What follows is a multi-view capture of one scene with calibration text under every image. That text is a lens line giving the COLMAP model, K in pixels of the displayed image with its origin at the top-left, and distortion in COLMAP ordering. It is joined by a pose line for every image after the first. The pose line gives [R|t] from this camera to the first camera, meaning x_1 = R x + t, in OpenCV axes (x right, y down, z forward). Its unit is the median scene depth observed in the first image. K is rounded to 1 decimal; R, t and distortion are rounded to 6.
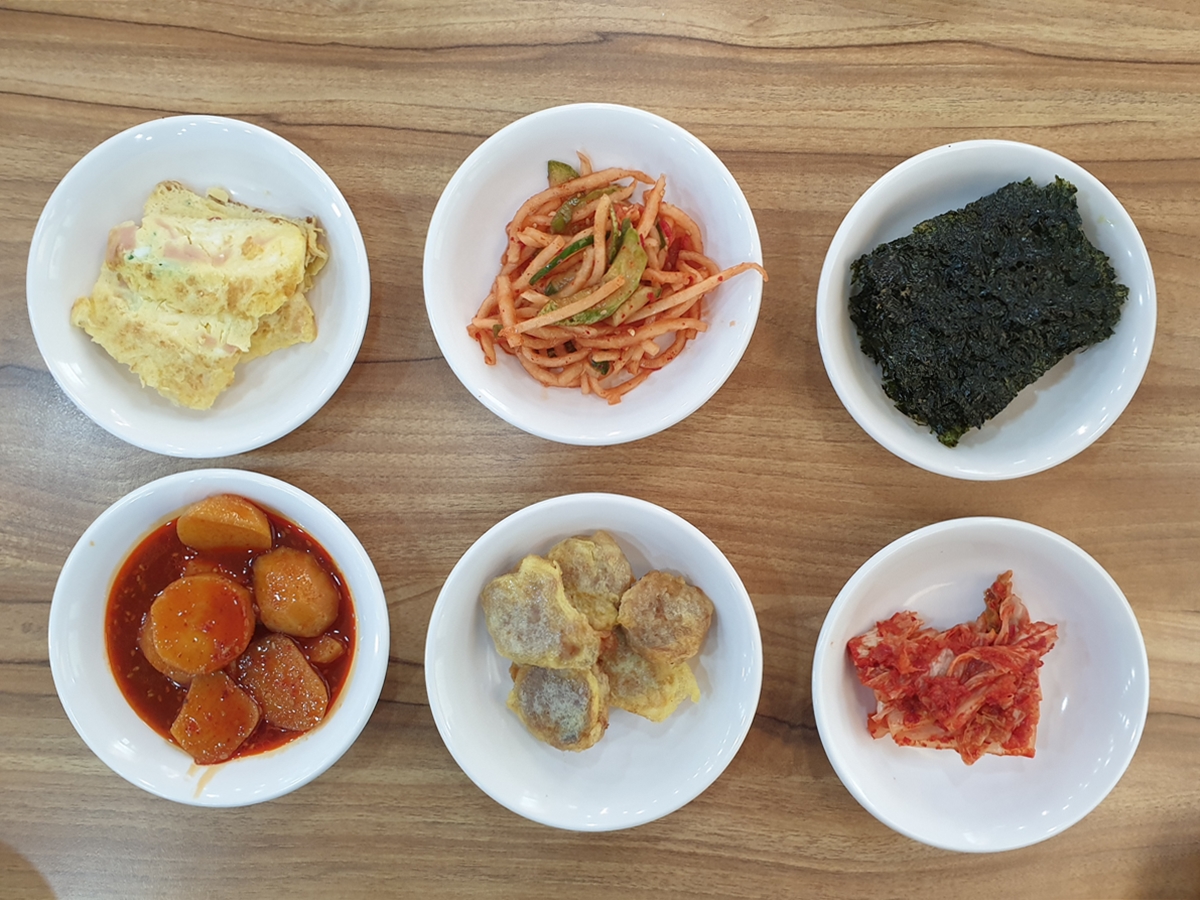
lens RADIAL K [[1105.0, 0, 601.1], [0, 1105.0, 448.8], [0, 0, 1]] dist [0.004399, 0.000000]
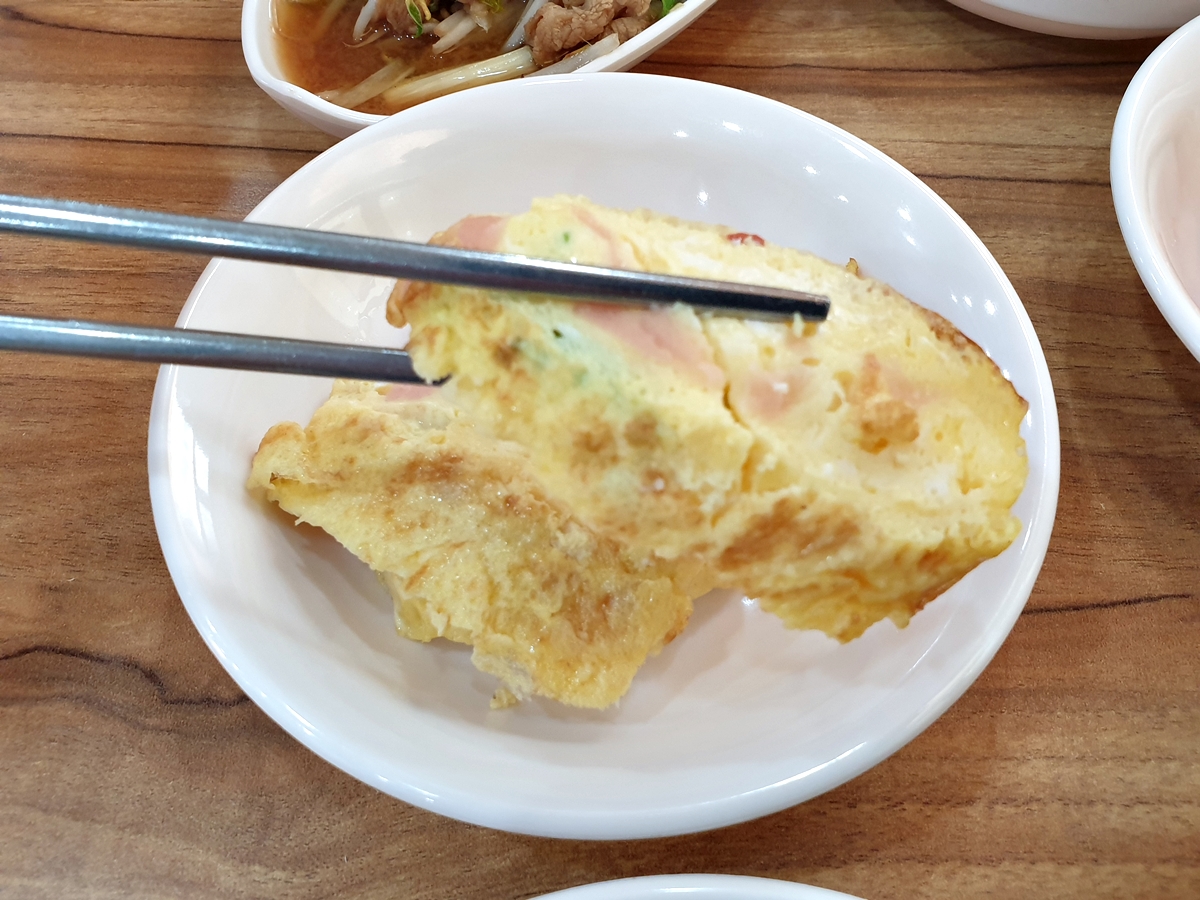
lens RADIAL K [[1105.0, 0, 597.6], [0, 1105.0, 449.1], [0, 0, 1]] dist [0.004399, 0.000000]
pose [[0.998879, -0.015450, 0.044743, -0.365268], [0.037745, 0.830387, -0.555907, 0.083826], [-0.028565, 0.556973, 0.830039, 0.660465]]
